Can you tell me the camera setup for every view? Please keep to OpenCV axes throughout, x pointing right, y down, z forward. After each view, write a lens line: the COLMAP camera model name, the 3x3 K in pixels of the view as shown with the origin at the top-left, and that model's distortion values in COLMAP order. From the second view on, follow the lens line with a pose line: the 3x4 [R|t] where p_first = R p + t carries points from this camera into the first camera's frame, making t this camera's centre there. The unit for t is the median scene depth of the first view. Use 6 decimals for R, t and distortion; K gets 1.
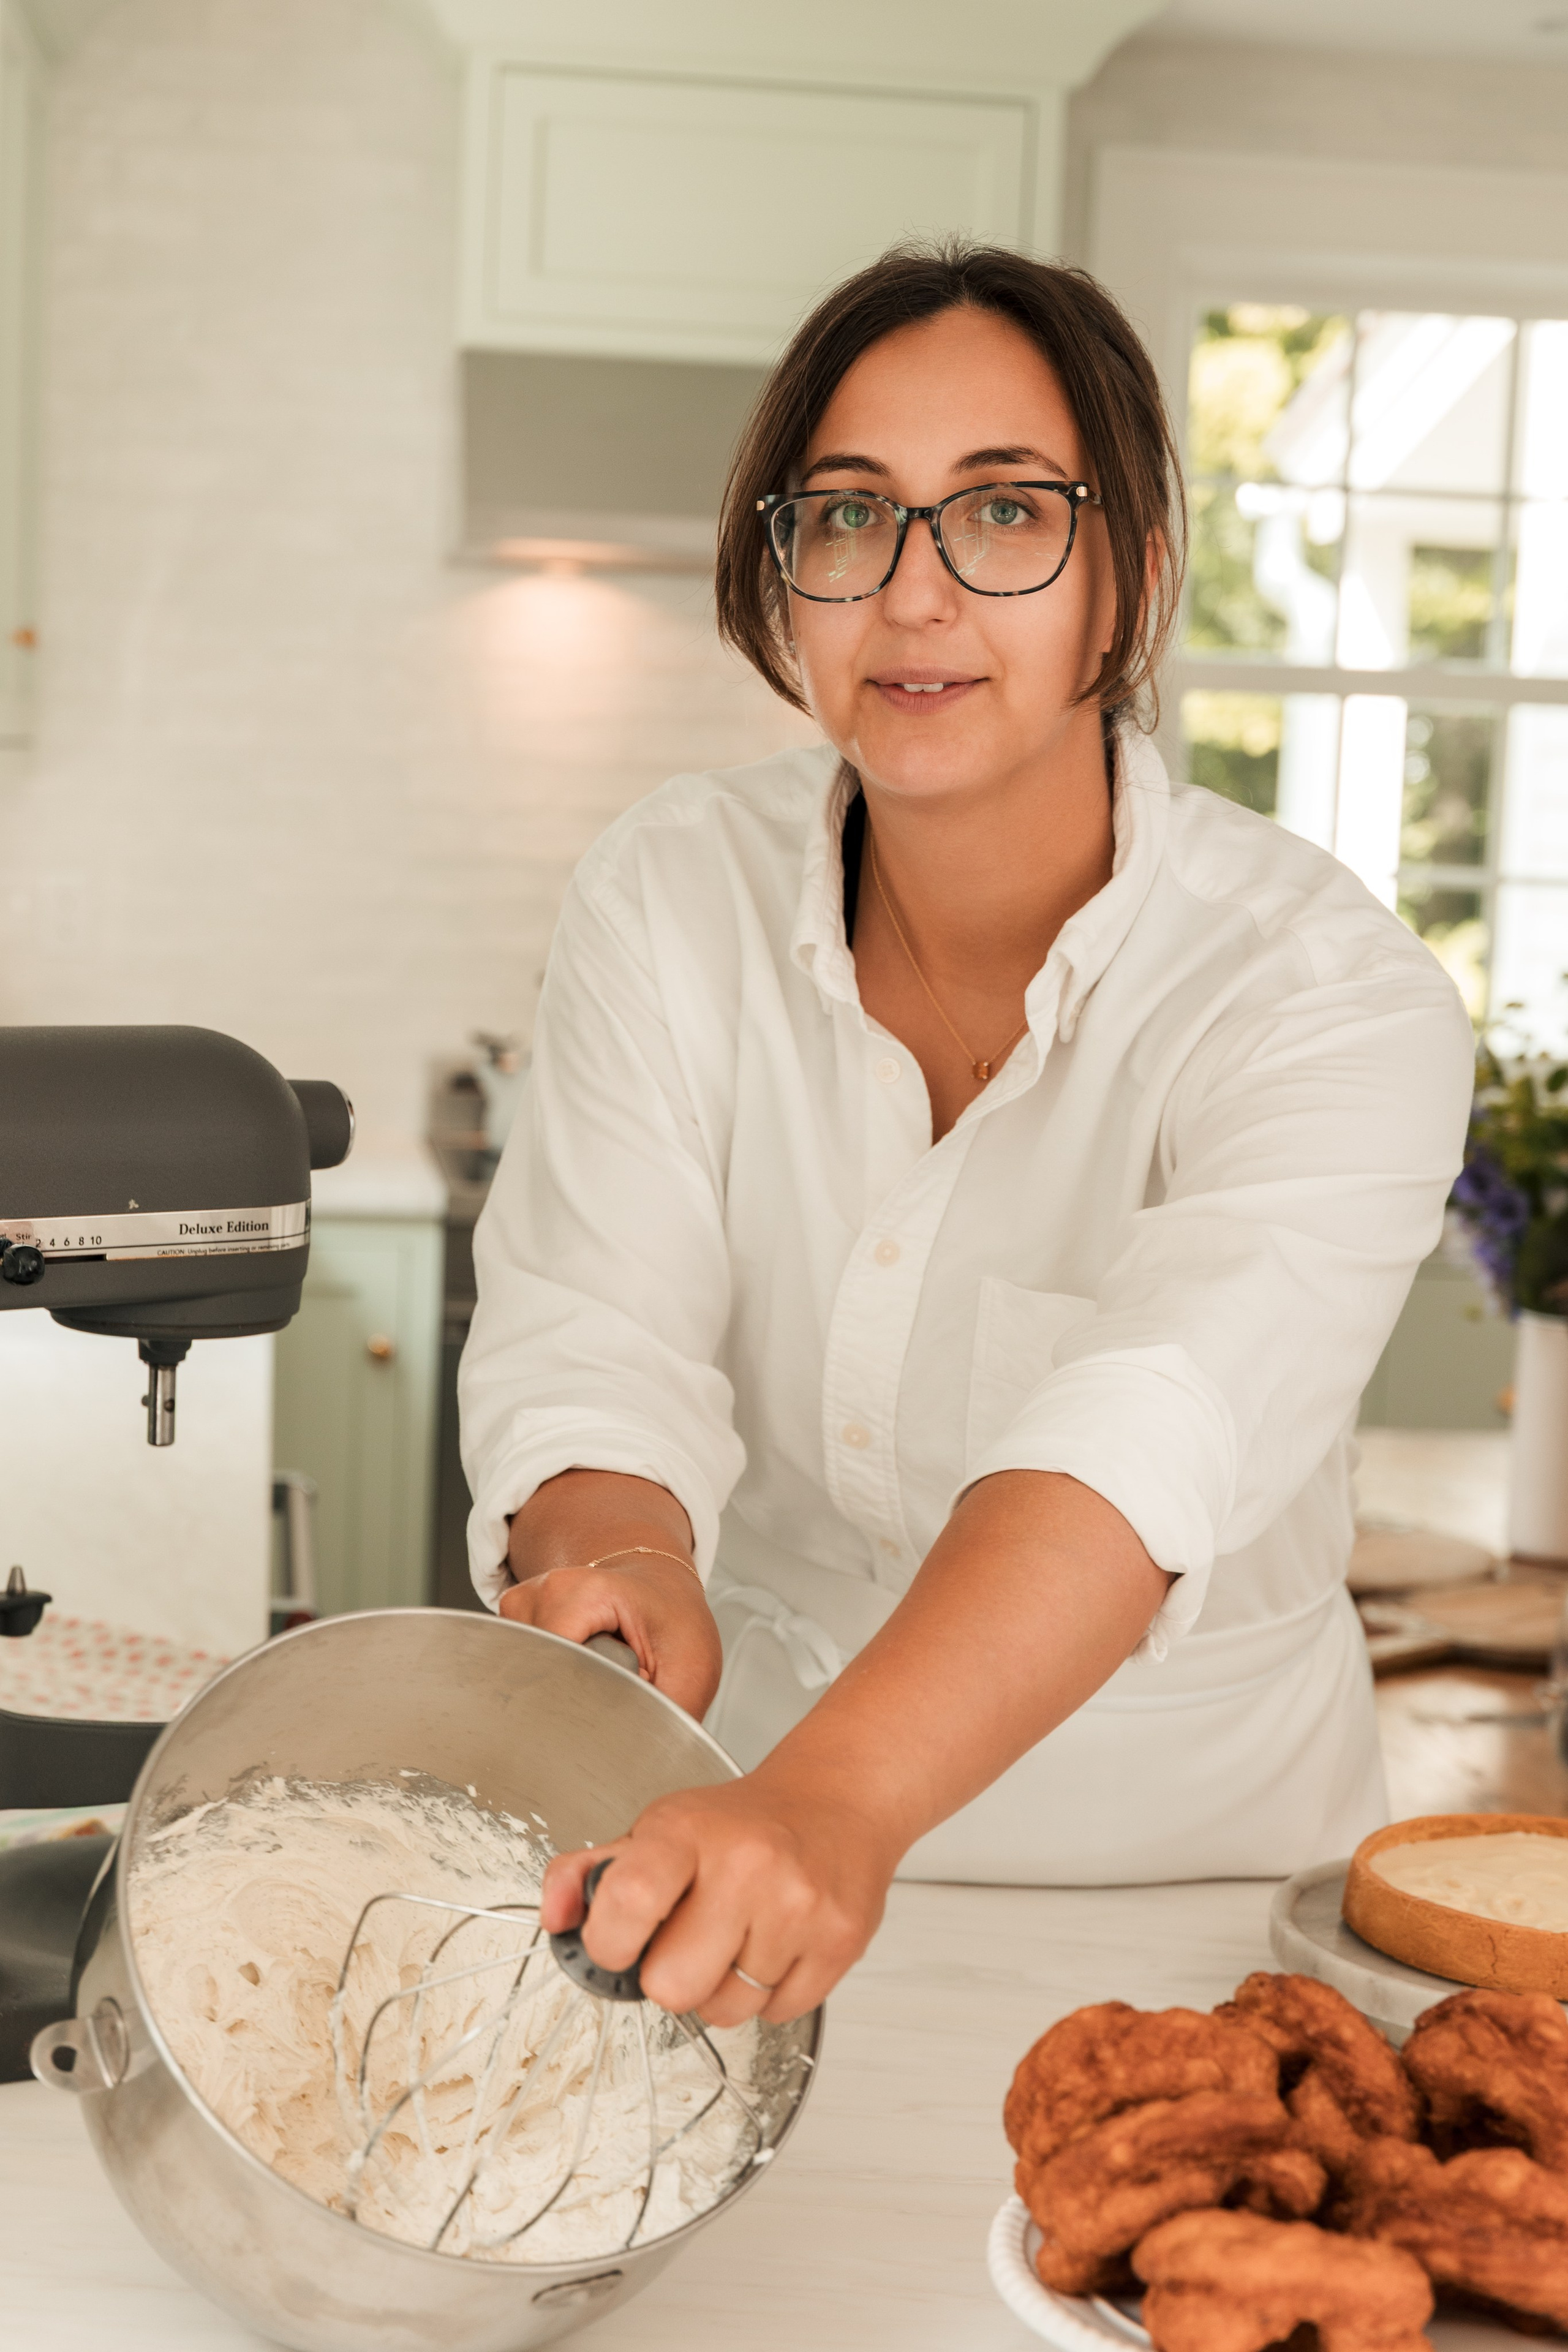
lens RADIAL K [[4038.4, 0, 784.0], [0, 4038.4, 1176.0], [0, 0, 1]] dist [-0.014518, 0.112388]
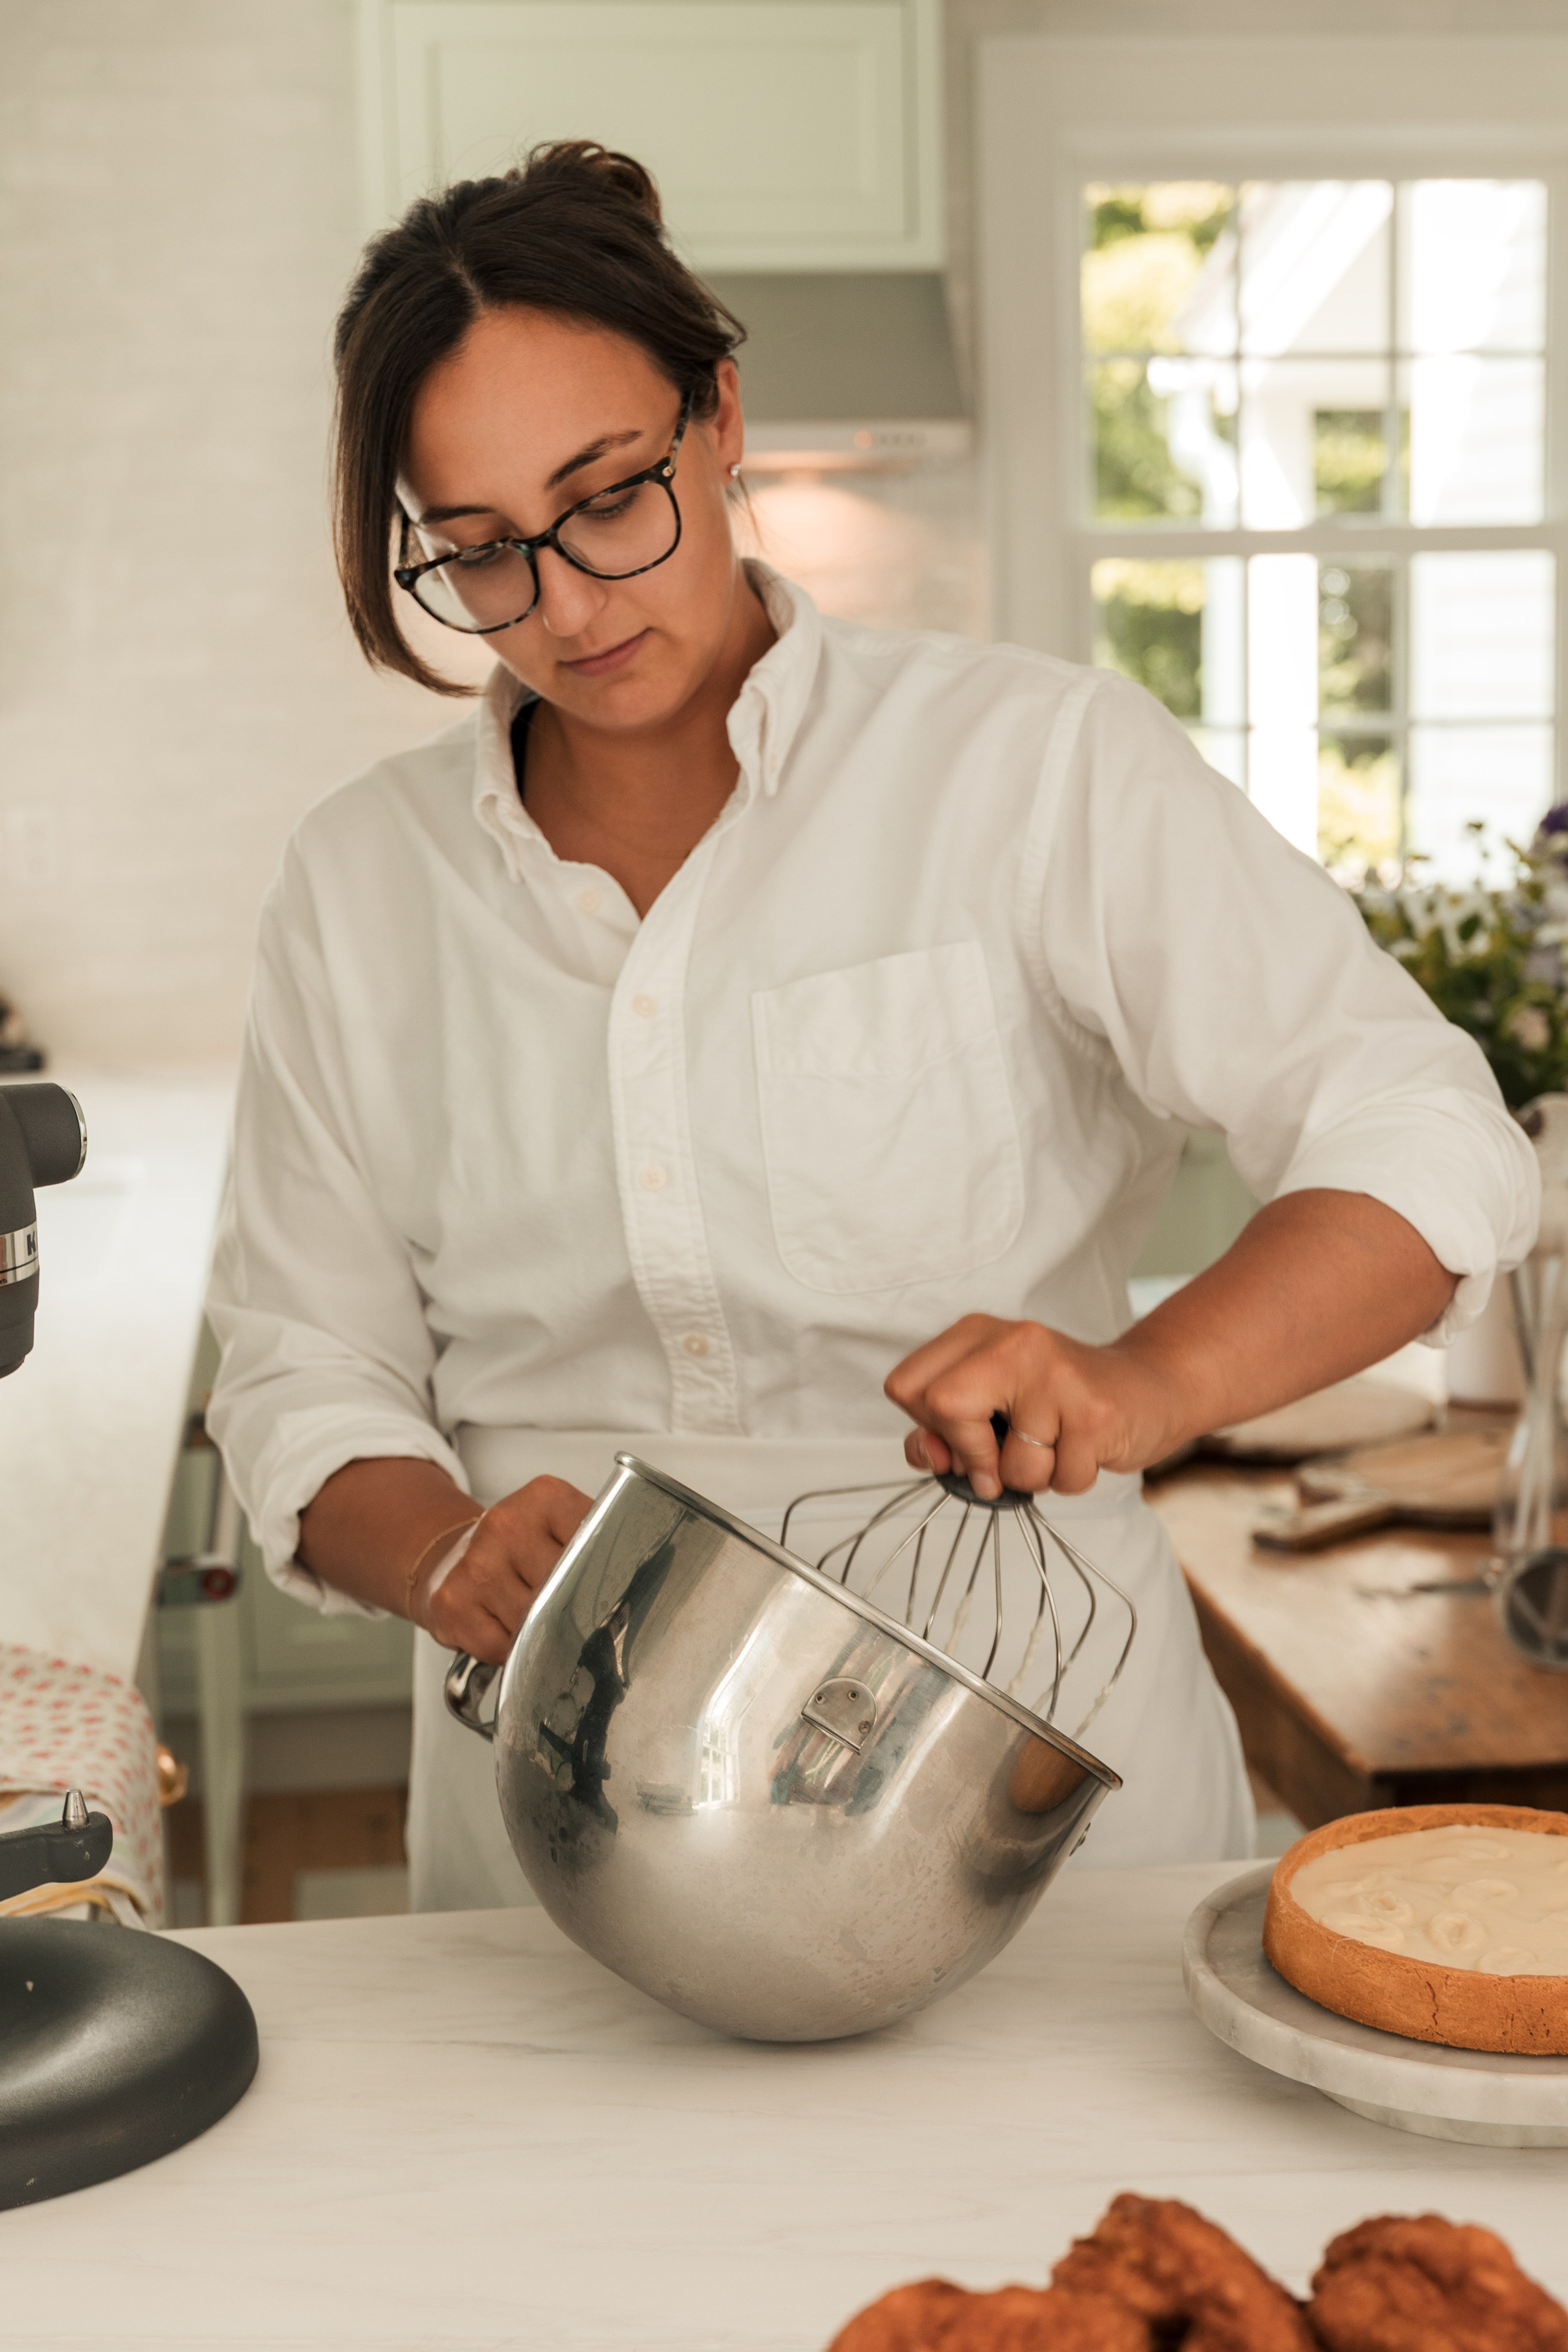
lens RADIAL K [[3566.1, 0, 784.0], [0, 3566.1, 1176.0], [0, 0, 1]] dist [0.030380, -0.100798]
pose [[0.997813, -0.065634, -0.007779, 0.025819], [0.065919, 0.996809, 0.045026, -0.014376], [0.004799, -0.045440, 0.998956, 0.114042]]
